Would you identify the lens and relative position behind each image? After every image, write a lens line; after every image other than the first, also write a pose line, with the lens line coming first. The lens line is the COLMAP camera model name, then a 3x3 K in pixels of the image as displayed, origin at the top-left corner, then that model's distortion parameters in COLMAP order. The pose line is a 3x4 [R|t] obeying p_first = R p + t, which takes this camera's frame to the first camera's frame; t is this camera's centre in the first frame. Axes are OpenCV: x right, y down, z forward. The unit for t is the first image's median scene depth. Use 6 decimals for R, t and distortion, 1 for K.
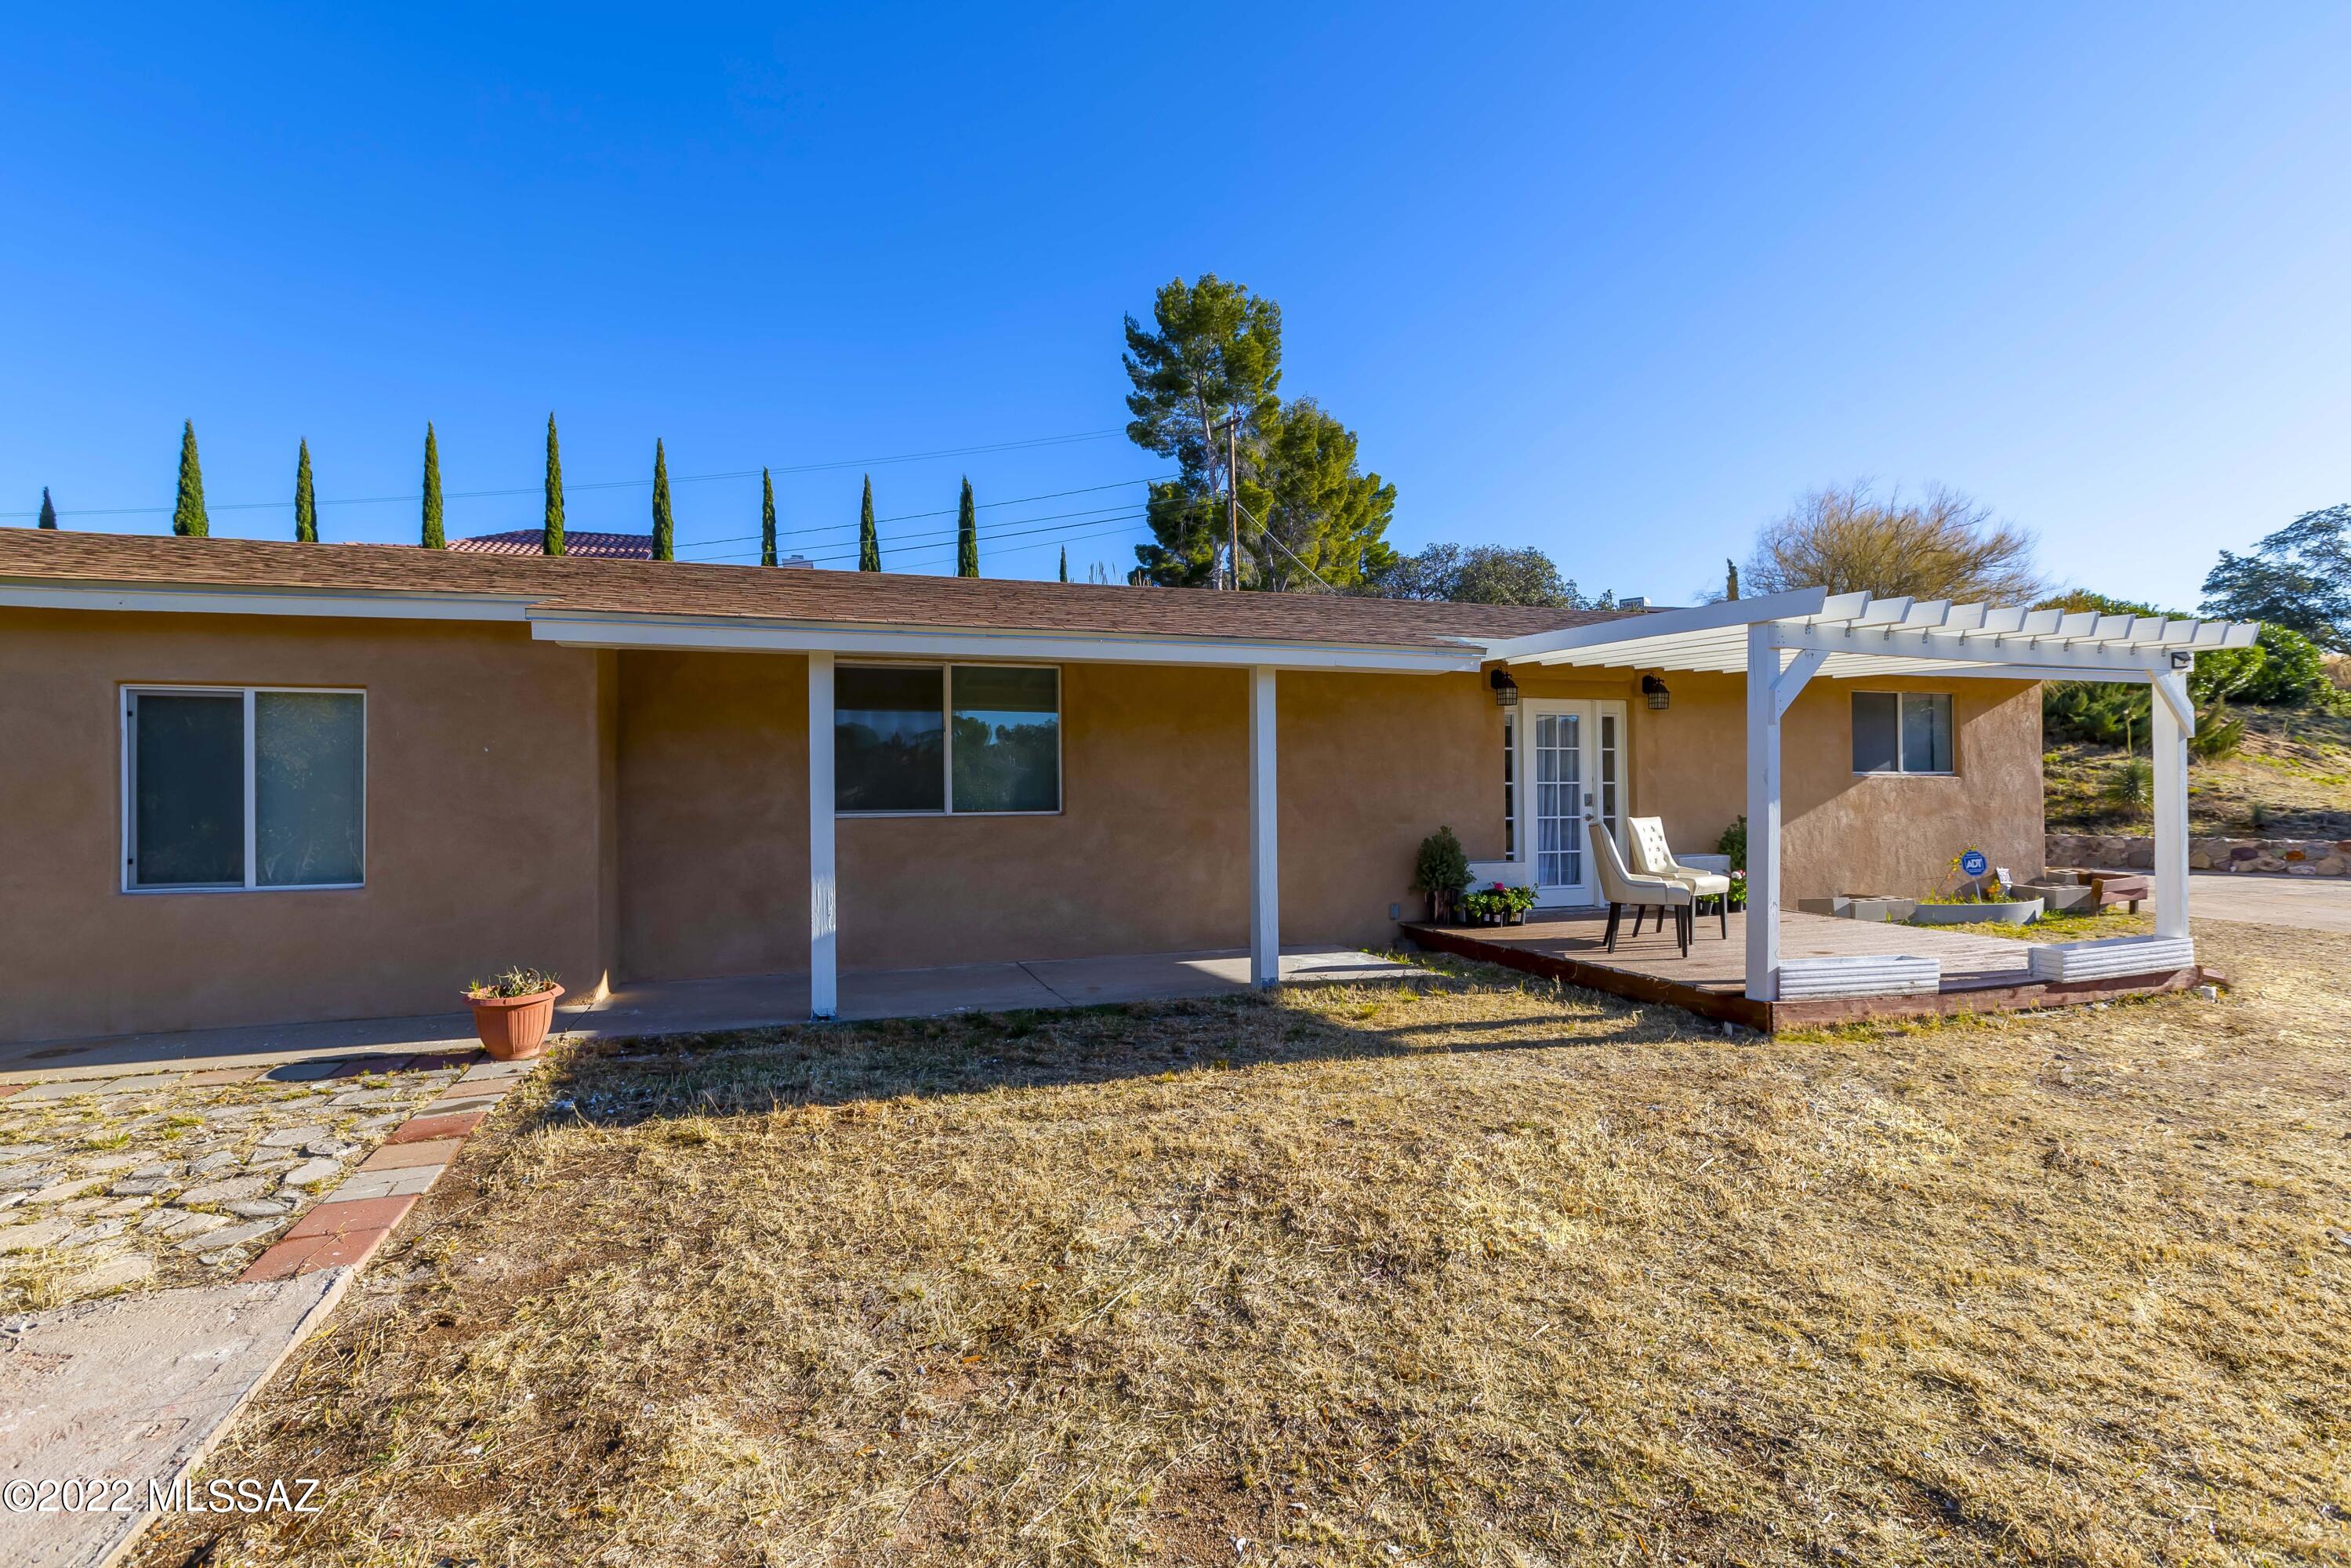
lens RADIAL K [[1103.6, 0, 1175.5], [0, 1103.6, 784.0], [0, 0, 1]] dist [0.003134, -0.001423]
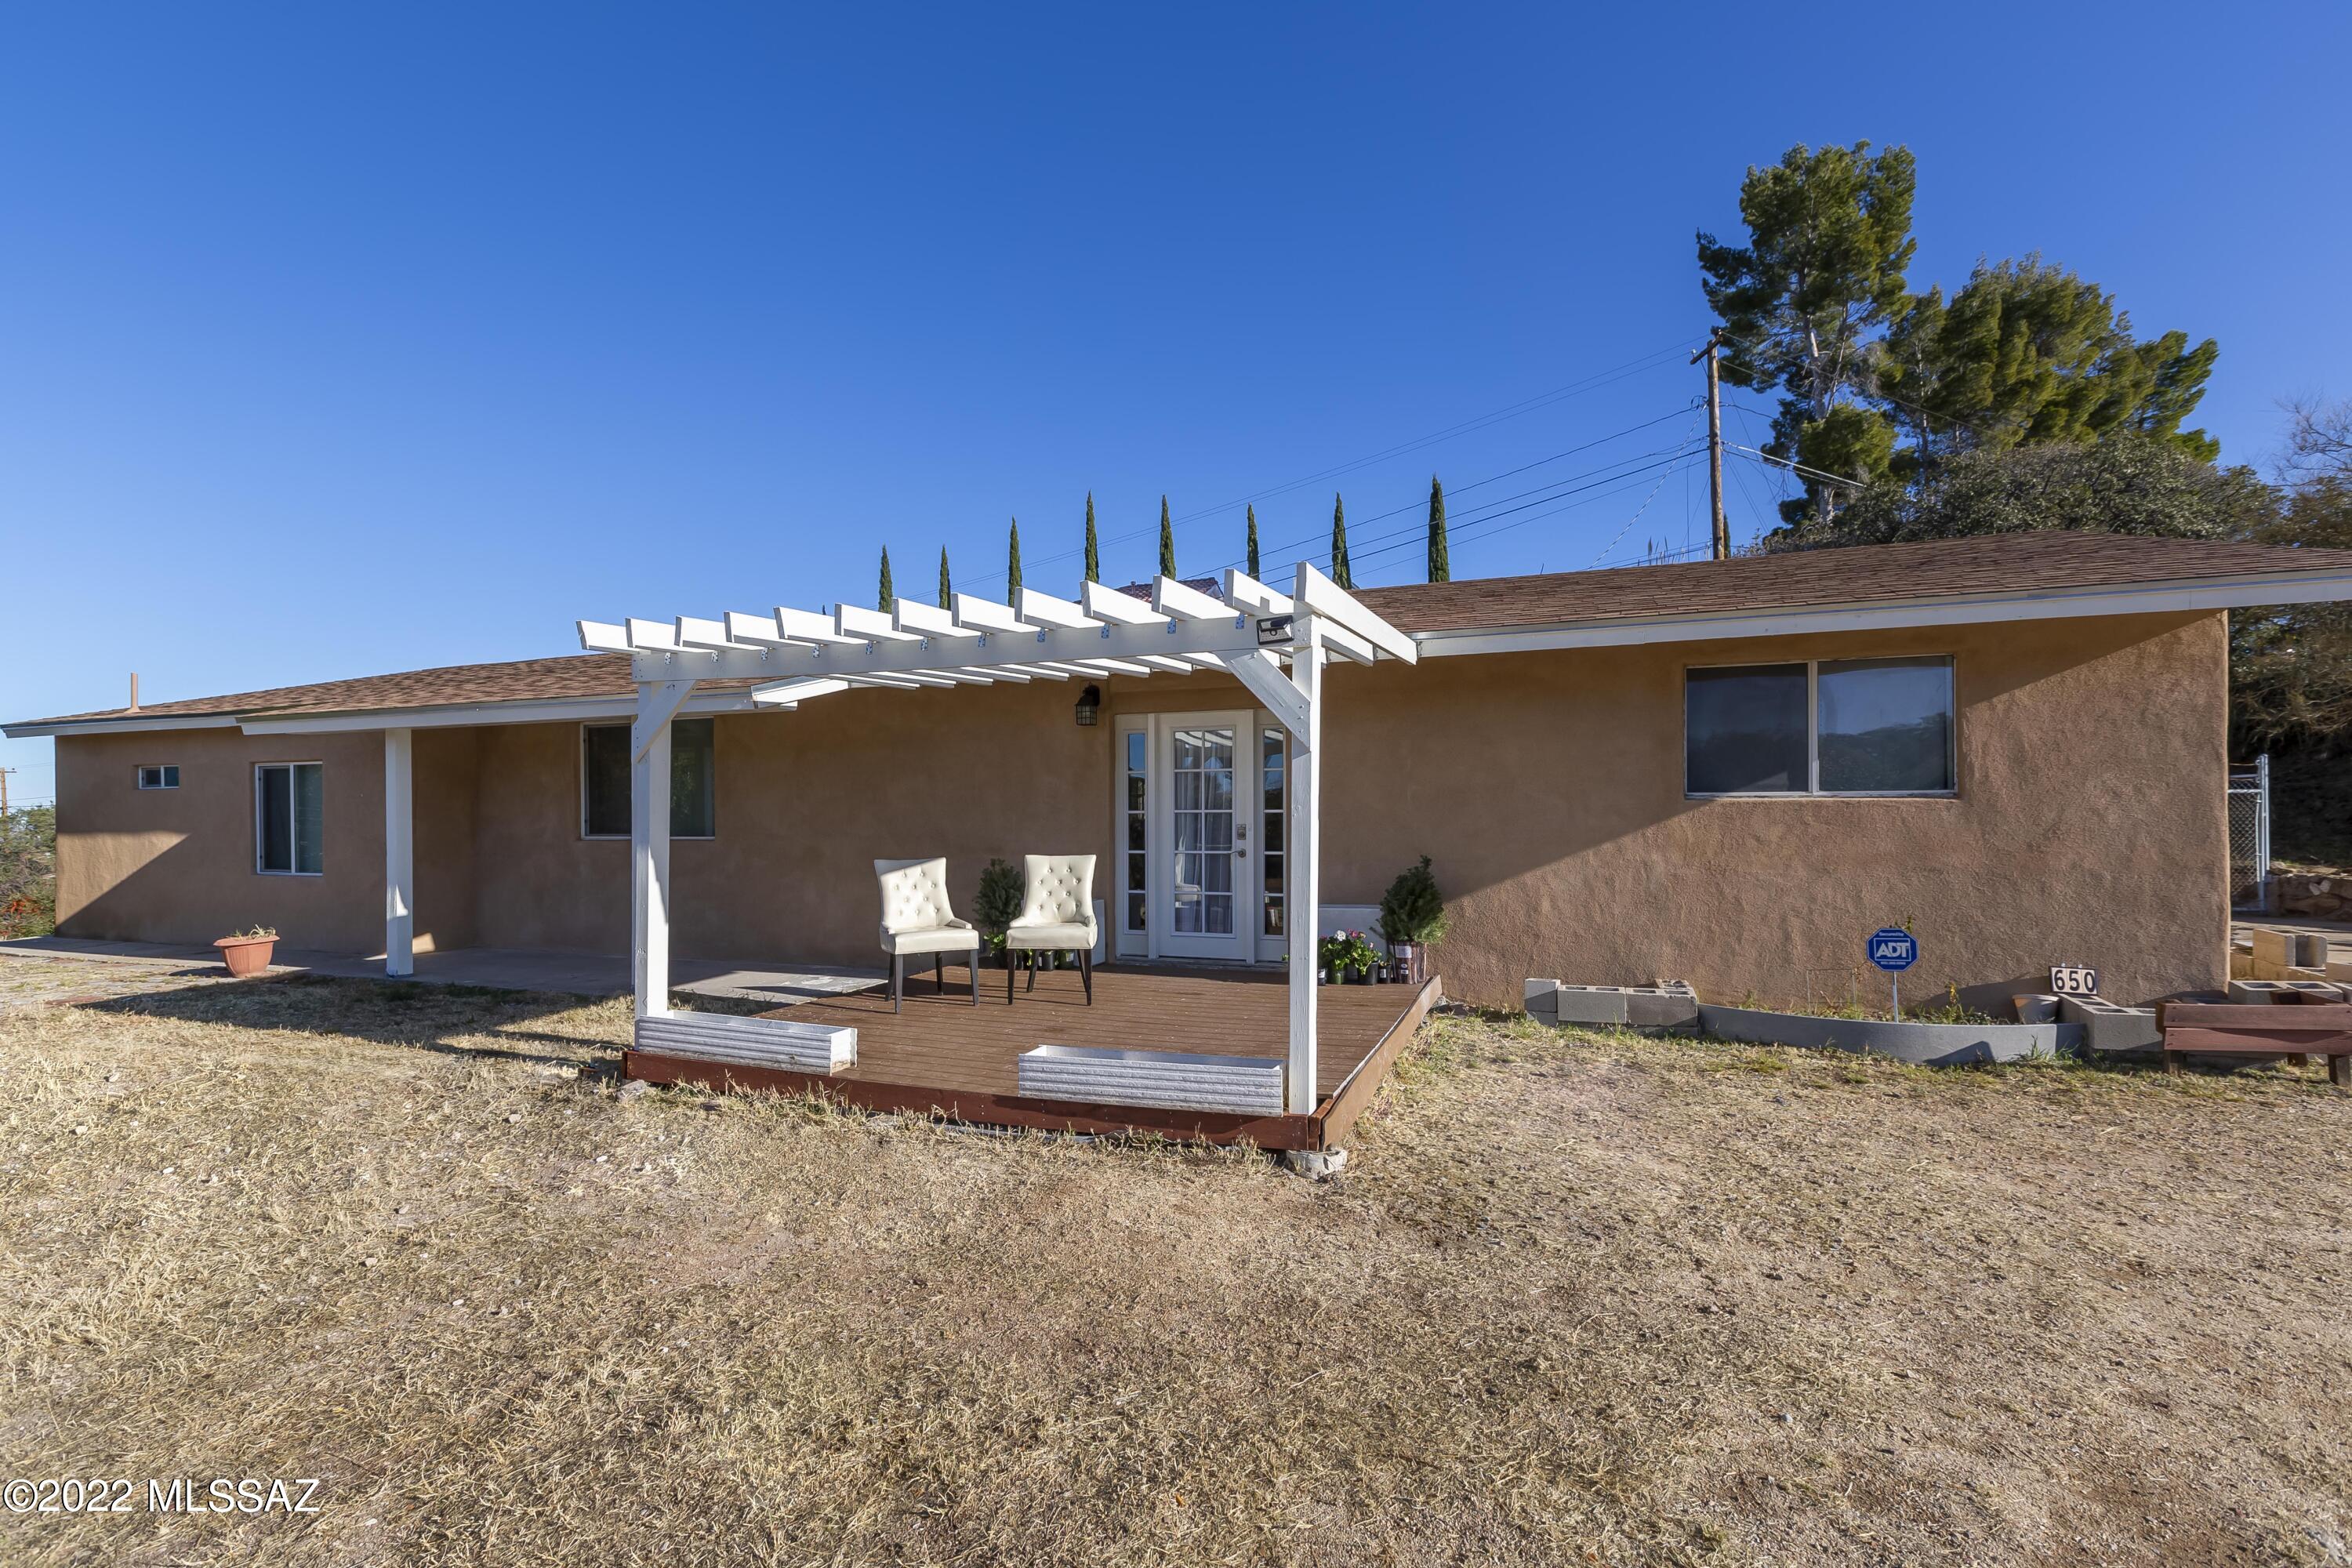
lens RADIAL K [[1135.8, 0, 1169.3], [0, 1135.8, 816.8], [0, 0, 1]] dist [0.007385, -0.000224]
pose [[0.759603, 0.004966, -0.650368, 0.663288], [0.008906, 0.999798, 0.018036, -0.009472], [0.650326, -0.019492, 0.759405, 0.244323]]
